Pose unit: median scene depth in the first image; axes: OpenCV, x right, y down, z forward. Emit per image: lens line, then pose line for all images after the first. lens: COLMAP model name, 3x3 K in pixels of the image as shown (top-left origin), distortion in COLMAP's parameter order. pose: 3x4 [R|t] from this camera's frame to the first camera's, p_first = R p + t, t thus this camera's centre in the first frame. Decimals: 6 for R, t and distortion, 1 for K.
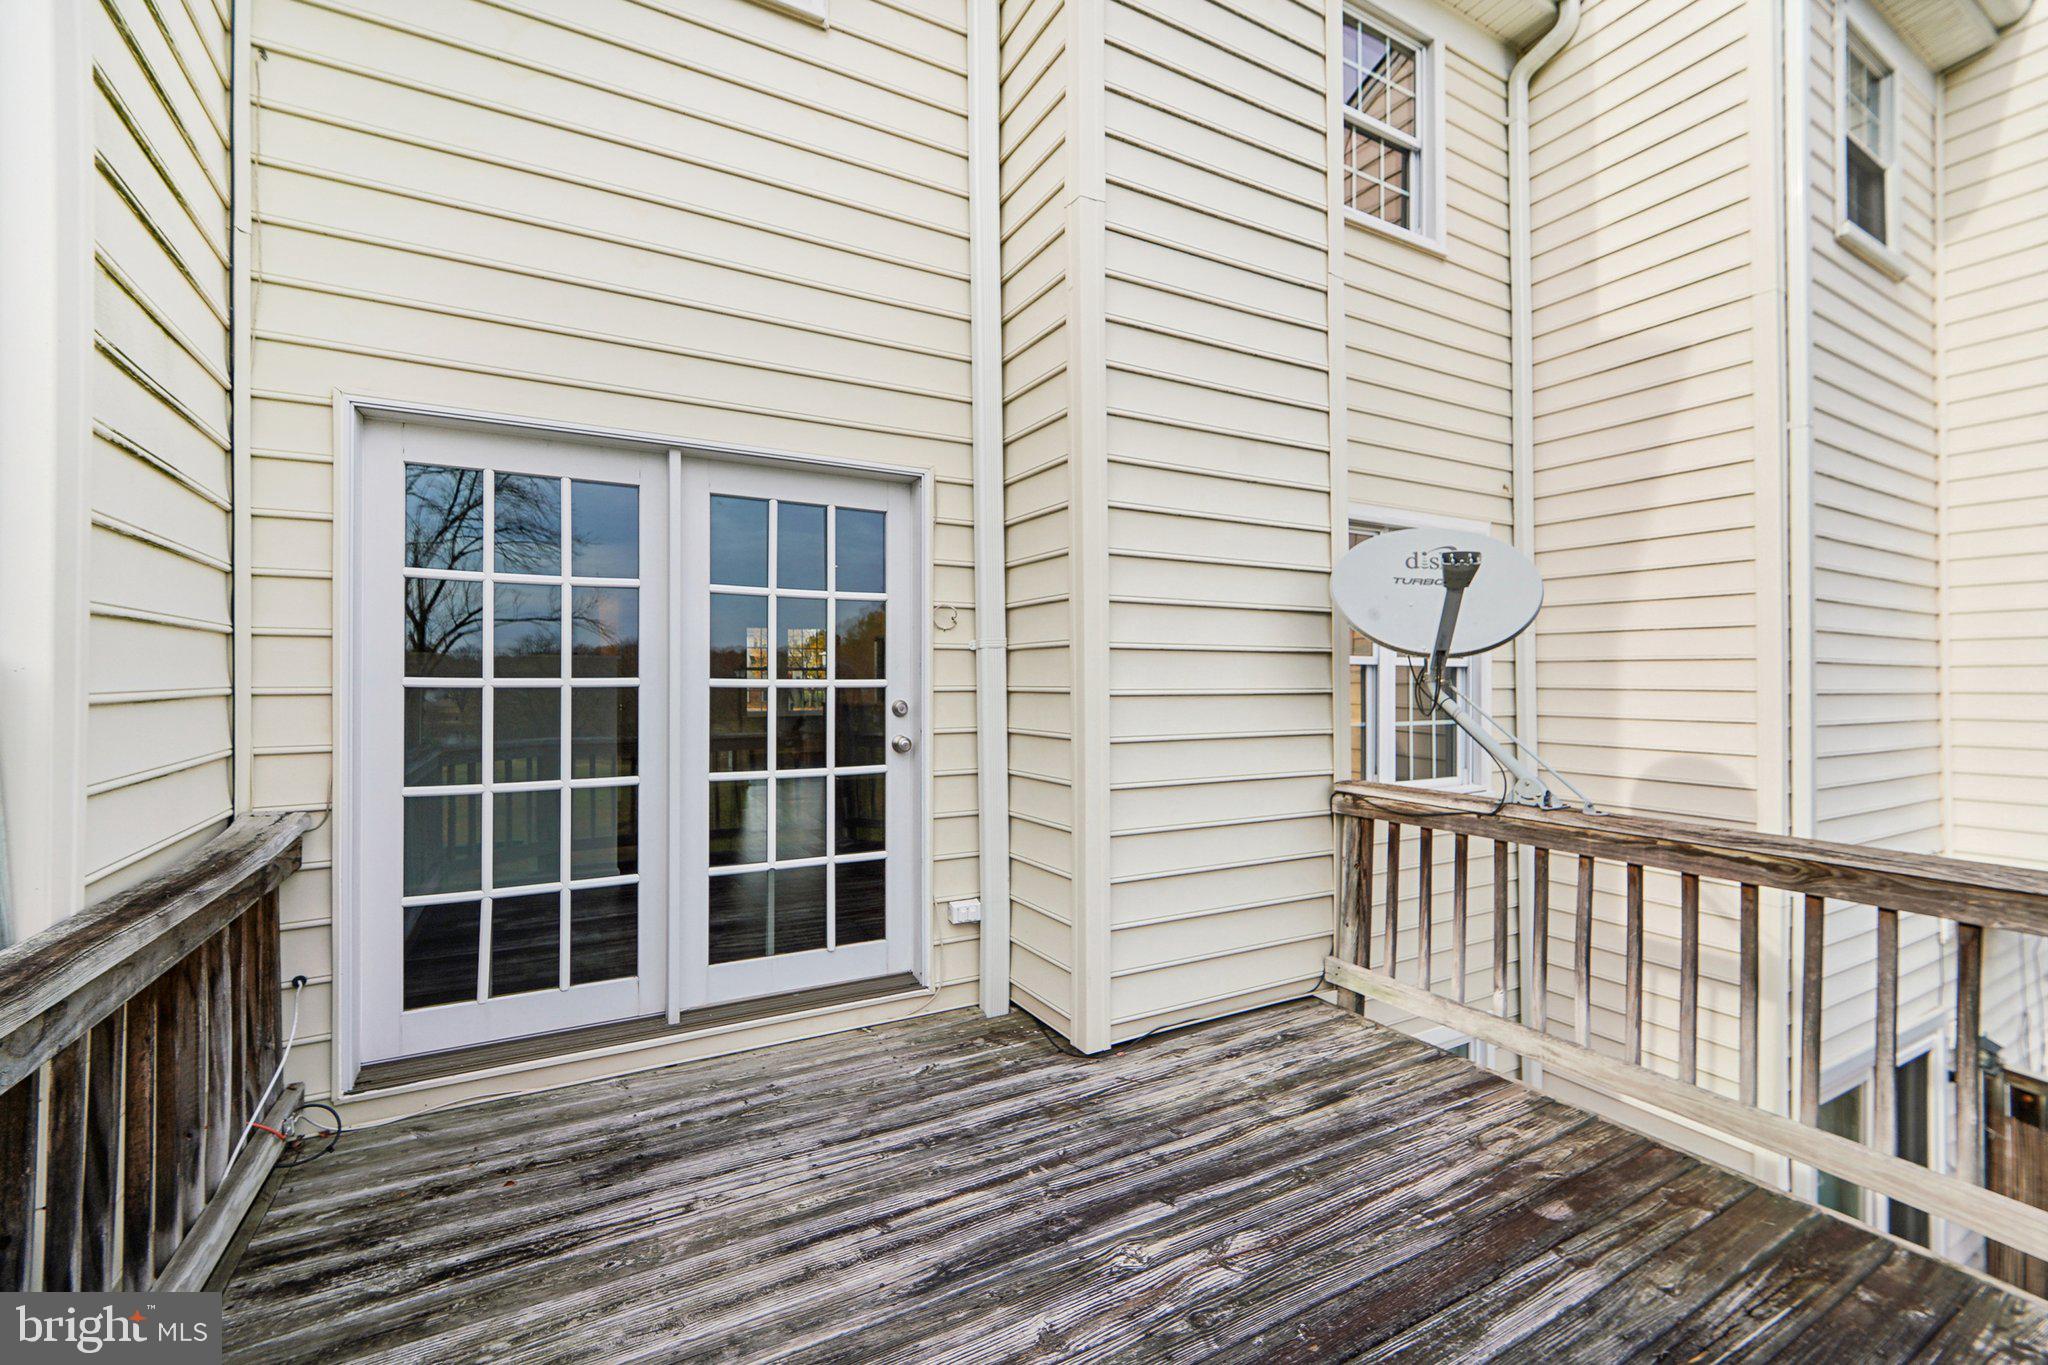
lens RADIAL K [[857.8, 0, 1020.6], [0, 857.8, 676.9], [0, 0, 1]] dist [-0.015005, 0.000404]
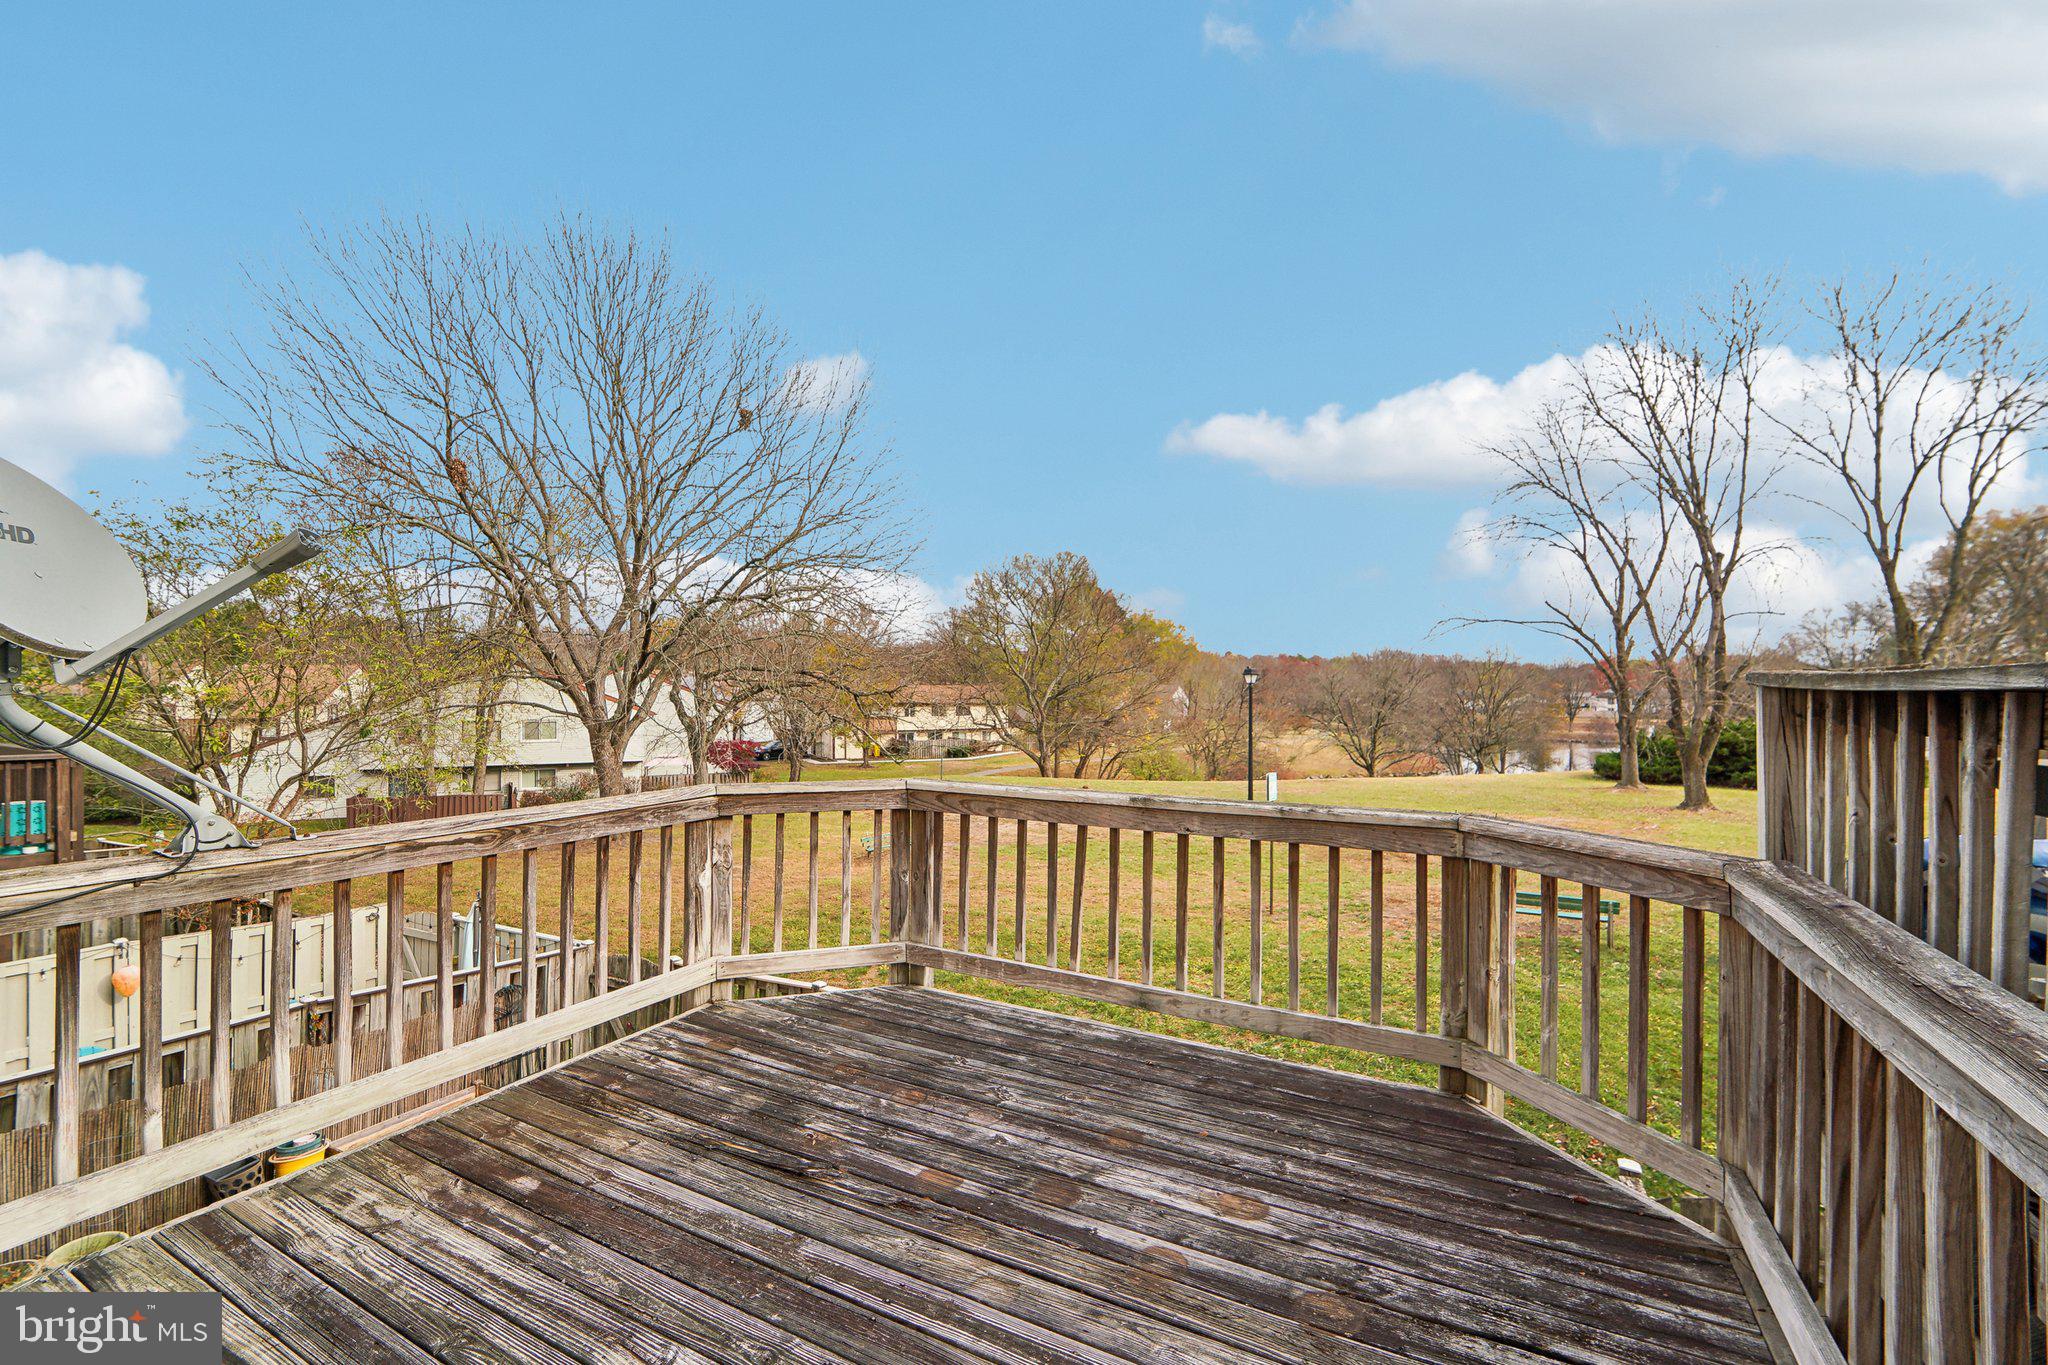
lens RADIAL K [[857.8, 0, 1023.2], [0, 857.8, 680.3], [0, 0, 1]] dist [-0.015005, 0.000404]
pose [[-0.536795, 0.000815, 0.843712, -0.575484], [-0.002648, 0.999993, -0.002651, -0.007325], [-0.843708, -0.003657, -0.536789, 0.975209]]
